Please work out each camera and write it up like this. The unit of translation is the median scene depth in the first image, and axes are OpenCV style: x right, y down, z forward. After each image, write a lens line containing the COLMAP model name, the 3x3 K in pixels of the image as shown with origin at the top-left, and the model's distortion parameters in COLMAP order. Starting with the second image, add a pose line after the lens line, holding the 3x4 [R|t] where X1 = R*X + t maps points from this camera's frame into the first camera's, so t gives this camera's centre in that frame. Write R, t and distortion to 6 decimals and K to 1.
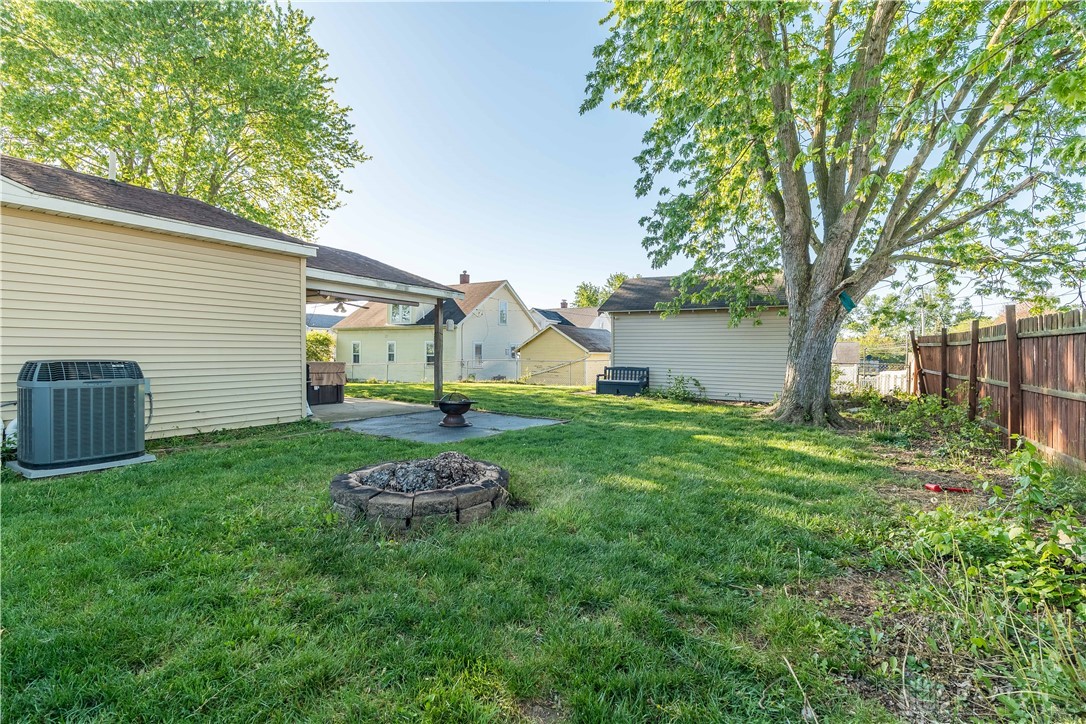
lens RADIAL K [[492.4, 0, 543.0], [0, 492.4, 362.0], [0, 0, 1]] dist [-0.010790, 0.000067]
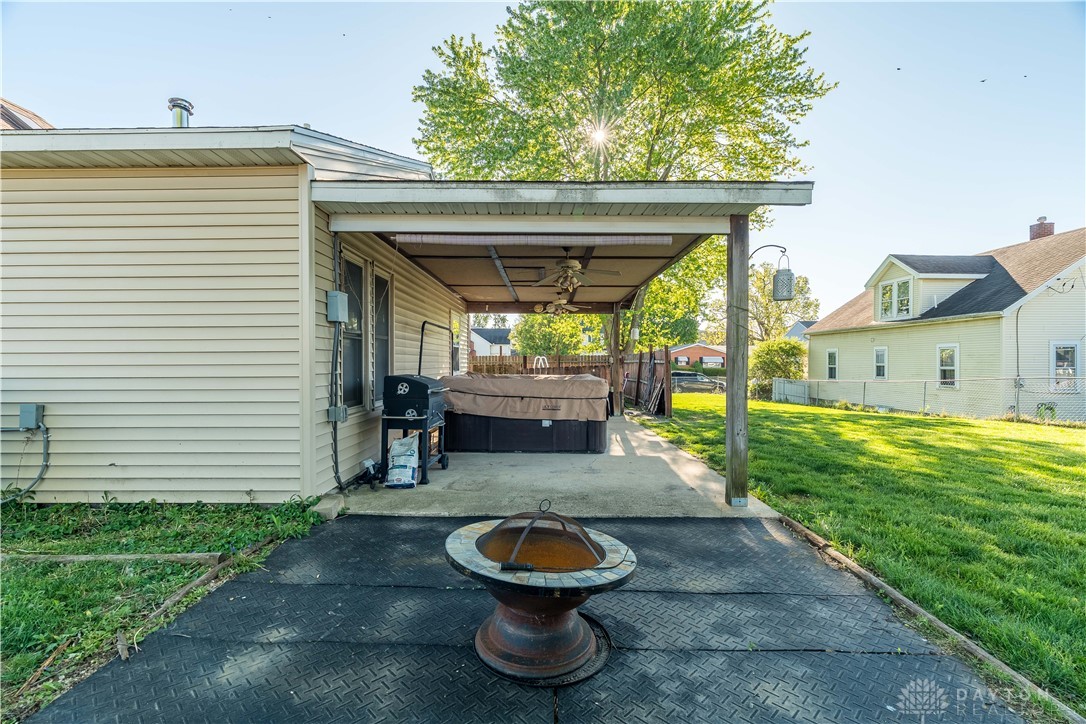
lens RADIAL K [[492.4, 0, 543.0], [0, 492.4, 362.0], [0, 0, 1]] dist [-0.010790, 0.000067]
pose [[0.528756, -0.014630, -0.848648, 0.012912], [-0.009146, 0.999695, -0.022932, -0.002750], [0.848725, 0.019888, 0.528461, 0.290249]]
